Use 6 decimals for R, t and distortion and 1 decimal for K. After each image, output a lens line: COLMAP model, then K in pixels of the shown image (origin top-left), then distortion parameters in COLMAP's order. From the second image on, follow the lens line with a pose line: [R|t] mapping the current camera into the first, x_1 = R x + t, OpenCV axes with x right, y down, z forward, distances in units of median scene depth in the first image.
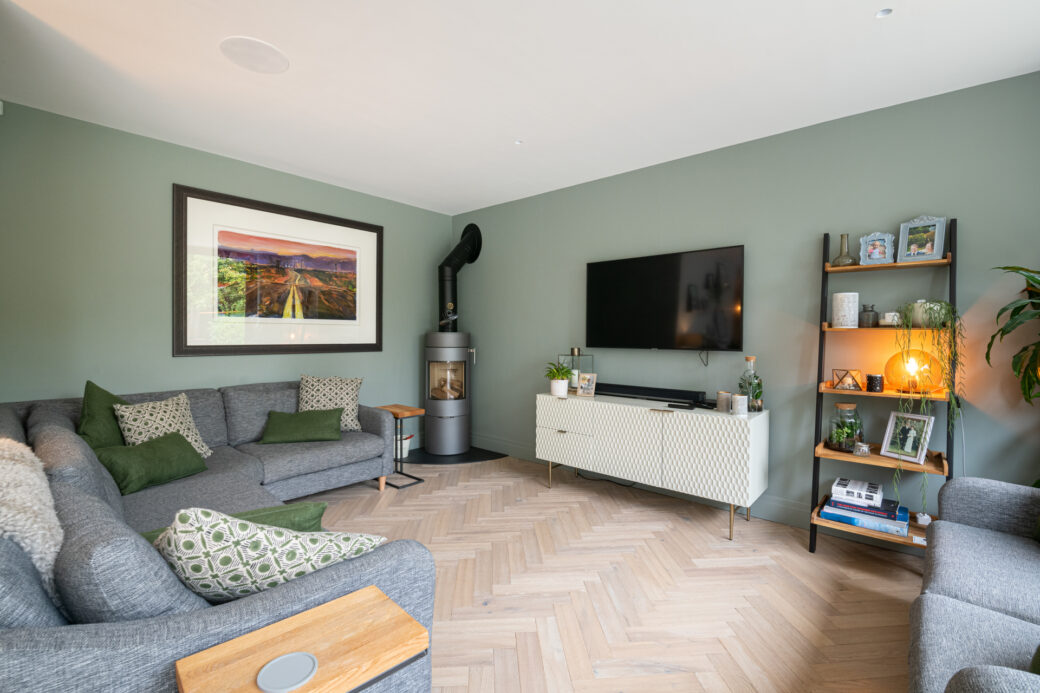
lens RADIAL K [[452.0, 0, 518.2], [0, 452.0, 344.5], [0, 0, 1]] dist [-0.022604, -0.000680]
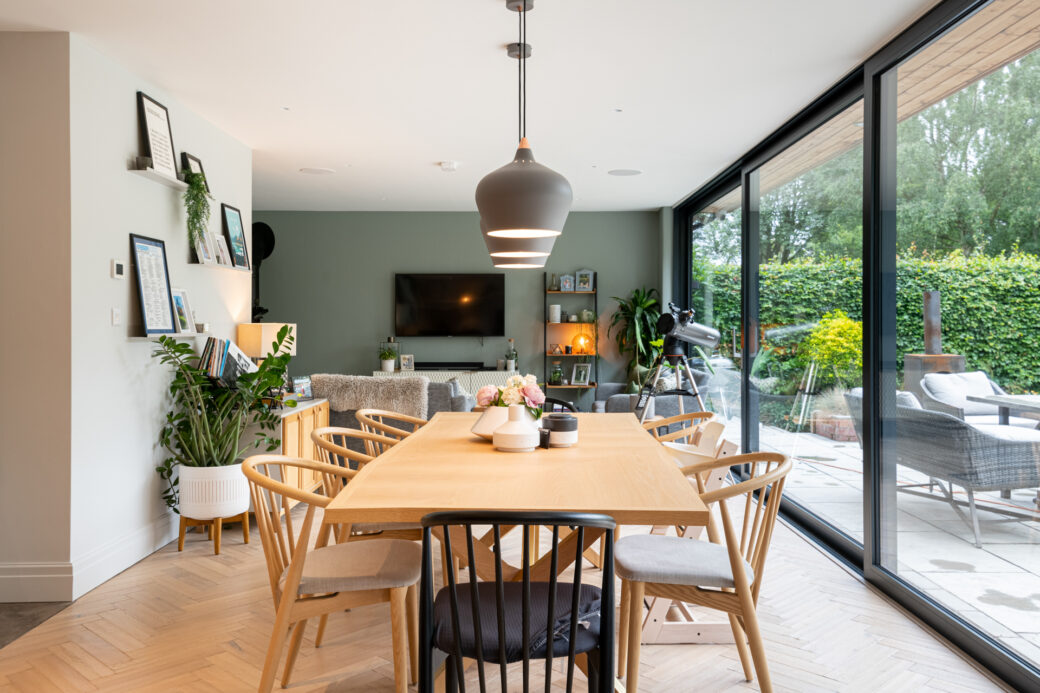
lens RADIAL K [[832.5, 0, 515.1], [0, 832.5, 339.8], [0, 0, 1]] dist [-0.007797, -0.004236]
pose [[0.765580, -0.025347, 0.642841, -1.853578], [0.018669, 0.999678, 0.017183, -0.030155], [-0.643069, -0.001154, 0.765807, -1.780641]]
